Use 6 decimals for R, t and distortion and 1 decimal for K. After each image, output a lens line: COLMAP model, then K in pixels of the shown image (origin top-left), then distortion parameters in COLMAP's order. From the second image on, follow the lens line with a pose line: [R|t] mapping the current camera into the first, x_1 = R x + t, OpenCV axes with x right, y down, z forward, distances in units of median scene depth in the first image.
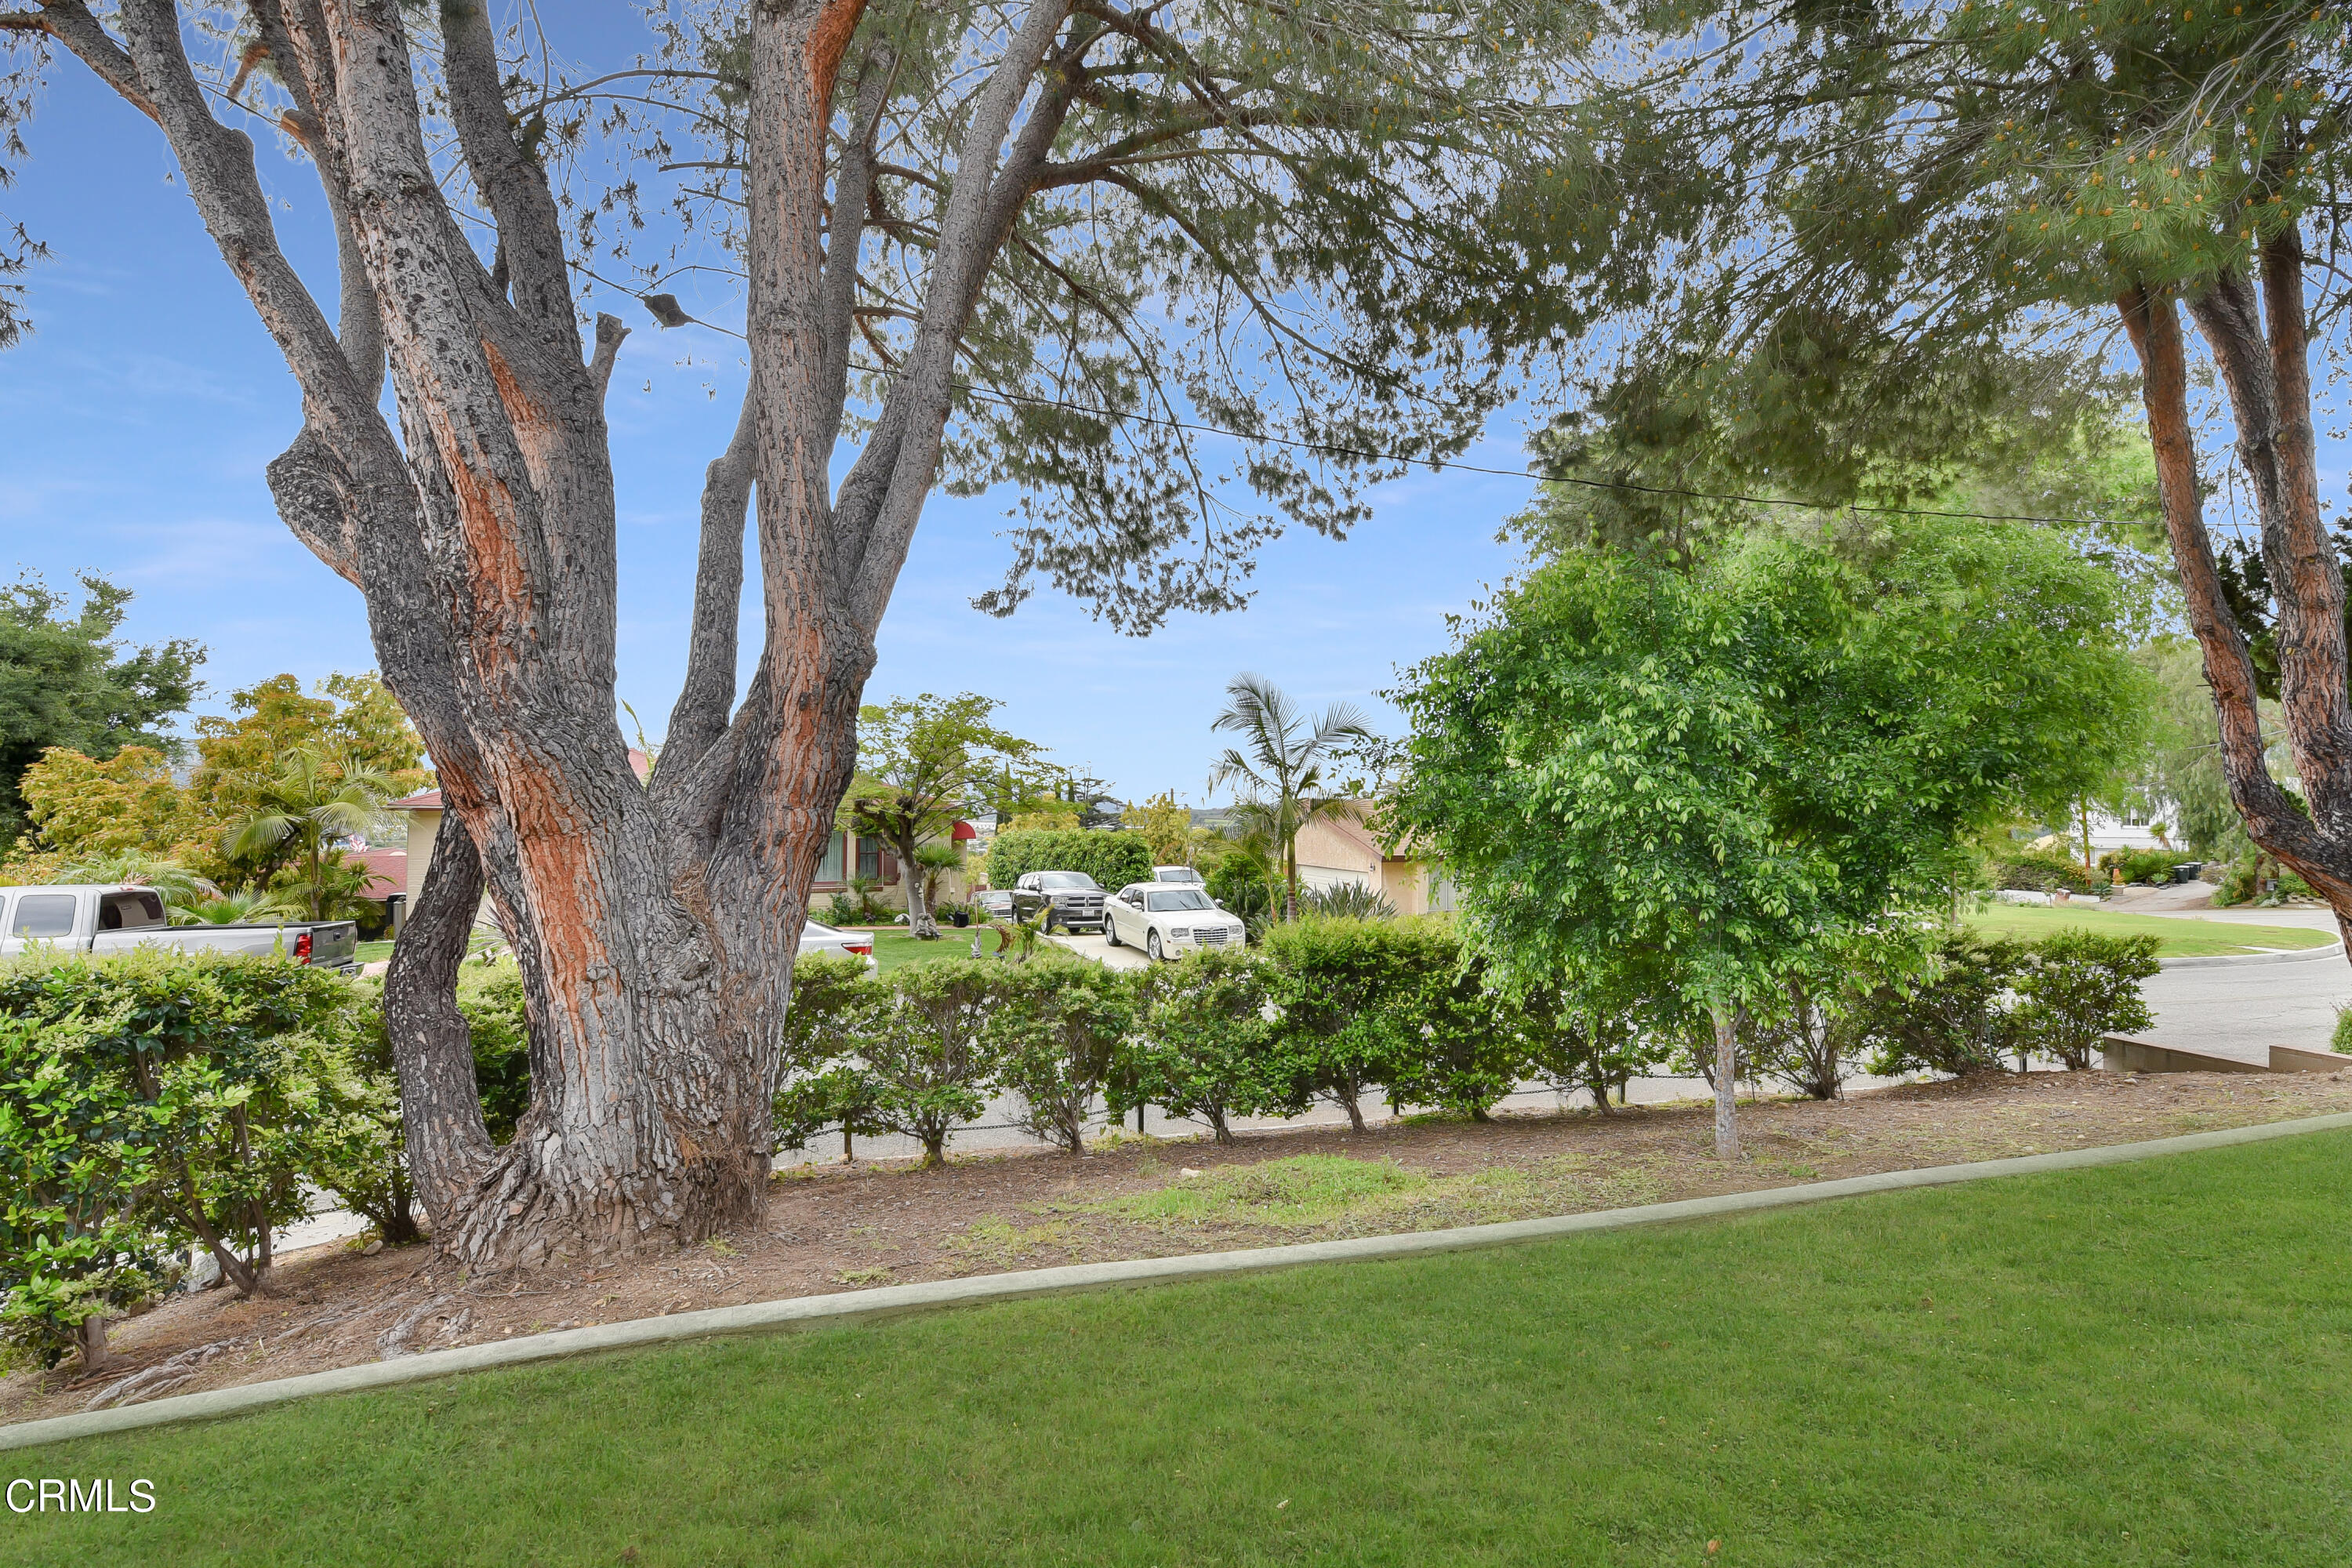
lens RADIAL K [[1037.4, 0, 1173.7], [0, 1037.4, 787.5], [0, 0, 1]] dist [-0.012340, -0.001903]
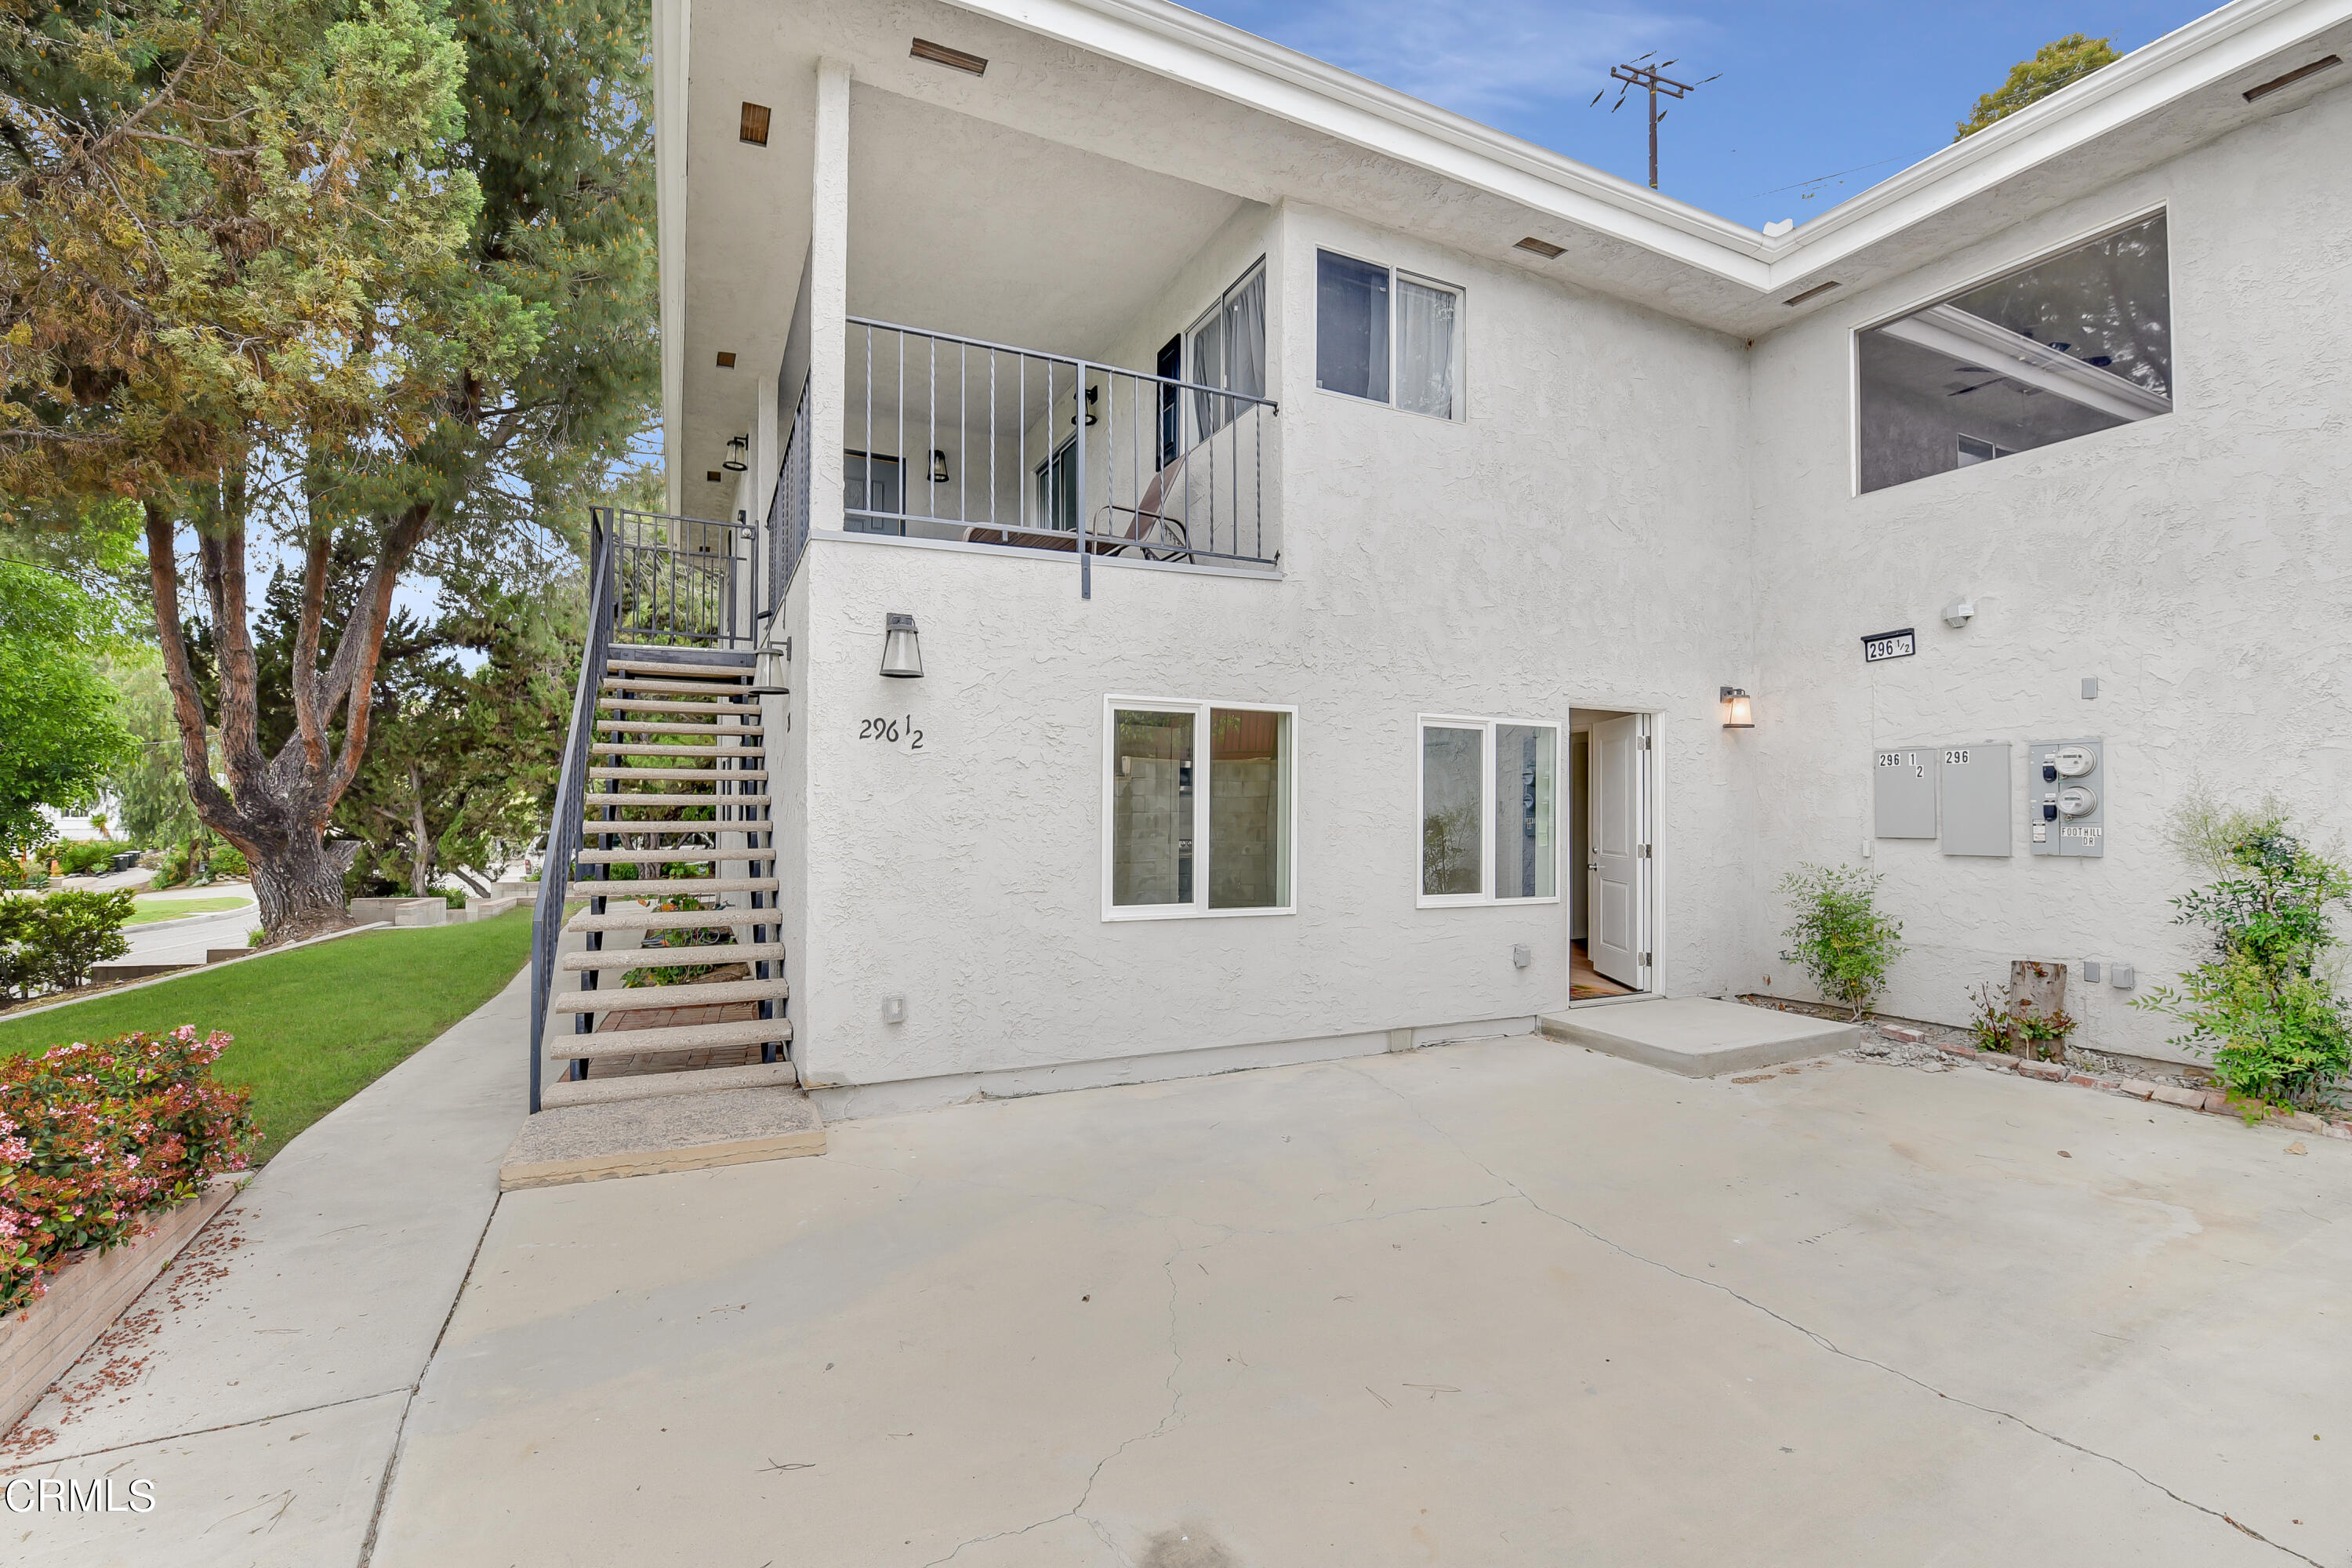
lens RADIAL K [[1037.4, 0, 1178.1], [0, 1037.4, 791.7], [0, 0, 1]] dist [-0.012340, -0.001903]
pose [[-0.012316, 0.011292, 0.999860, -0.462092], [-0.023376, 0.999660, -0.011578, -0.006993], [-0.999651, -0.023515, -0.012048, -0.417060]]
